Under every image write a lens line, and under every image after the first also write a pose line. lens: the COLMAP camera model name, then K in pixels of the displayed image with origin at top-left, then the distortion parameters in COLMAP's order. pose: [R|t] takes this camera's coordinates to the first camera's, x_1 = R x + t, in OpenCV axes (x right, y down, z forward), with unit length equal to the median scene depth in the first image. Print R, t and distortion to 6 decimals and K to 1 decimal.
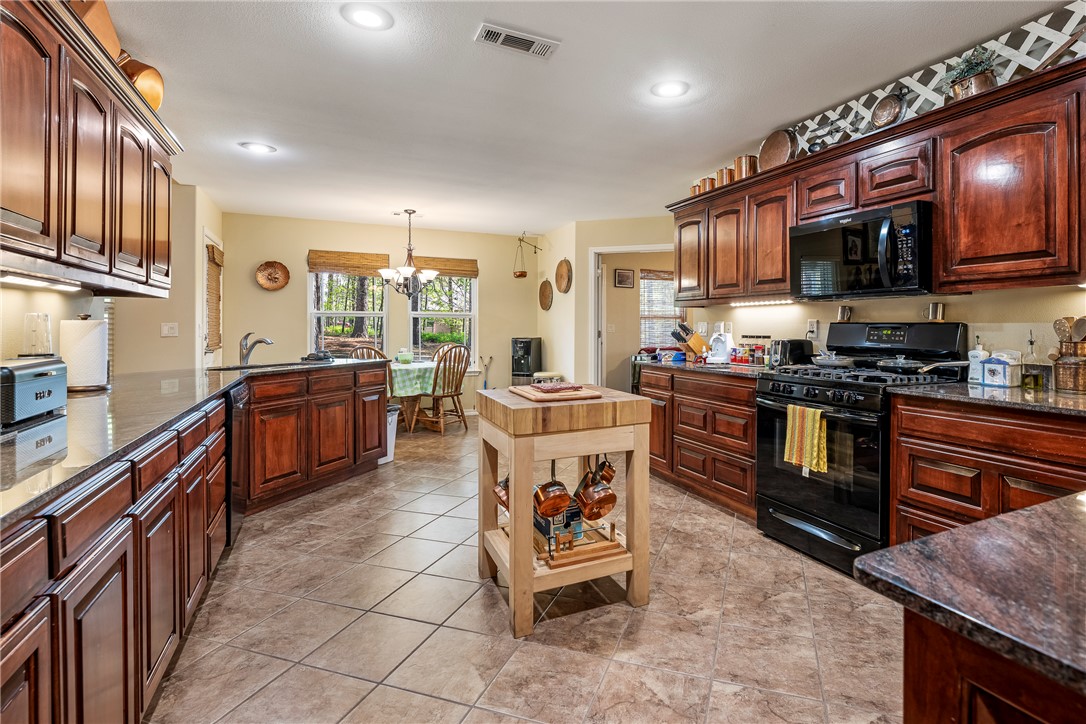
lens RADIAL K [[532.9, 0, 605.4], [0, 532.9, 324.4], [0, 0, 1]] dist [-0.001263, -0.000248]
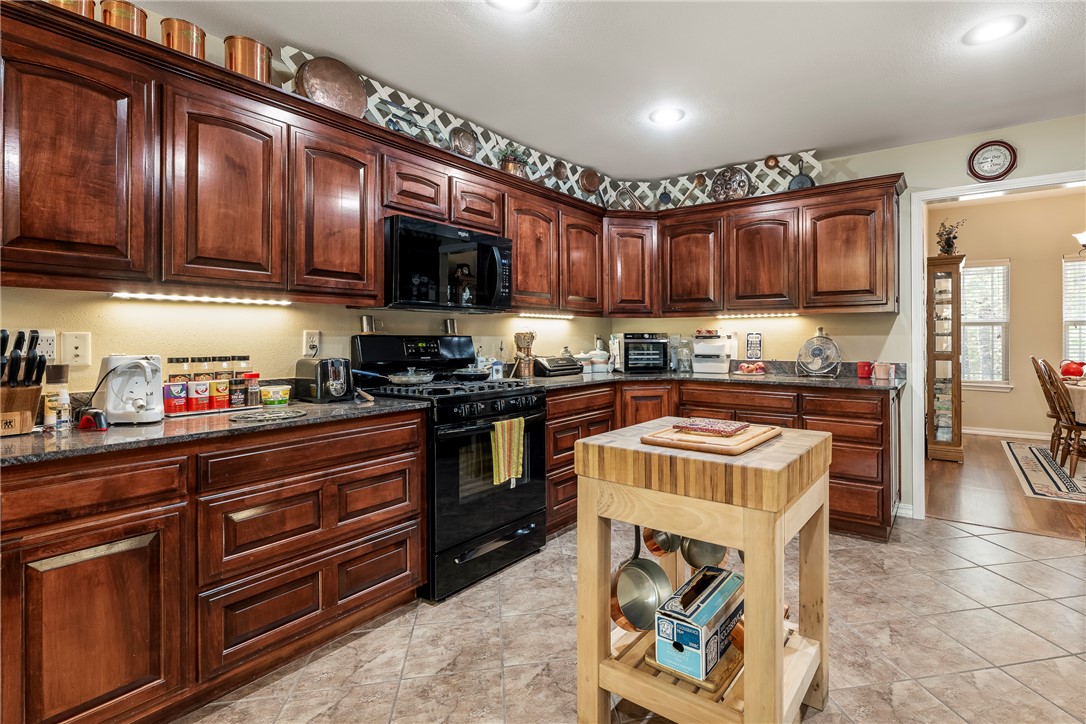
lens RADIAL K [[518.1, 0, 594.1], [0, 518.1, 334.9], [0, 0, 1]] dist [-0.001534, -0.000135]
pose [[-0.470252, 0.003706, 0.882525, -0.491272], [-0.002287, 0.999983, -0.005418, 0.000333], [-0.882529, -0.004566, -0.470235, 1.153303]]
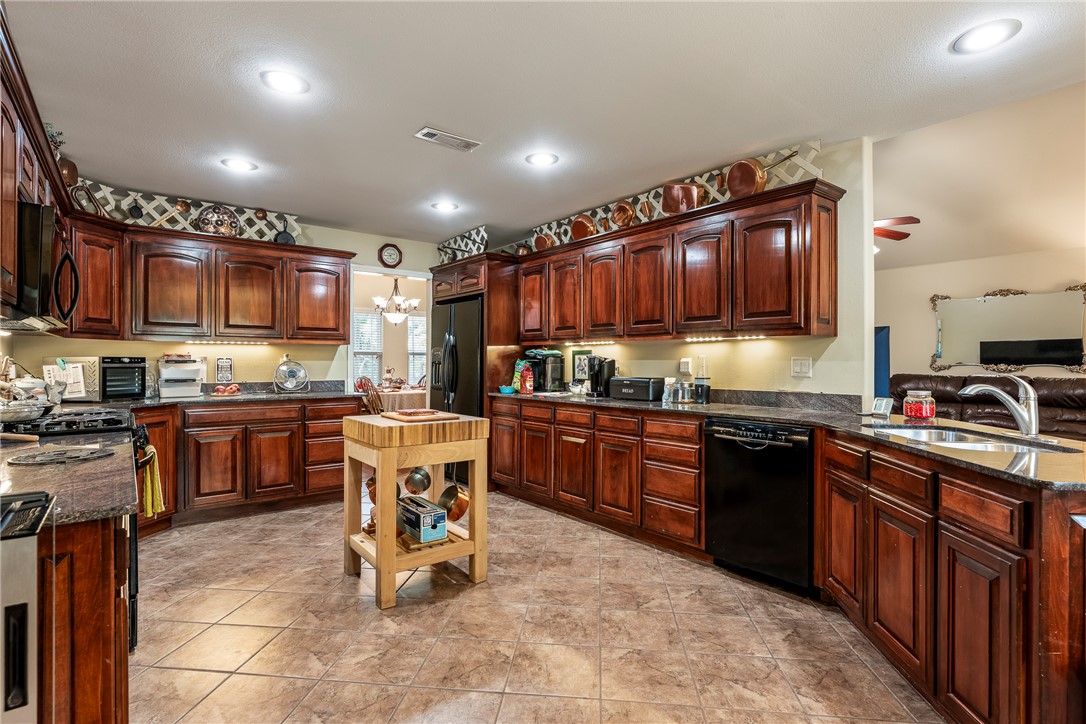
lens RADIAL K [[534.7, 0, 543.0], [0, 534.7, 362.0], [0, 0, 1]] dist [-0.000173, -0.000006]
pose [[-0.983494, -0.003884, -0.180897, -0.122398], [-0.003076, 0.999984, -0.004747, 0.003106], [0.180913, -0.004112, -0.983491, 1.808031]]
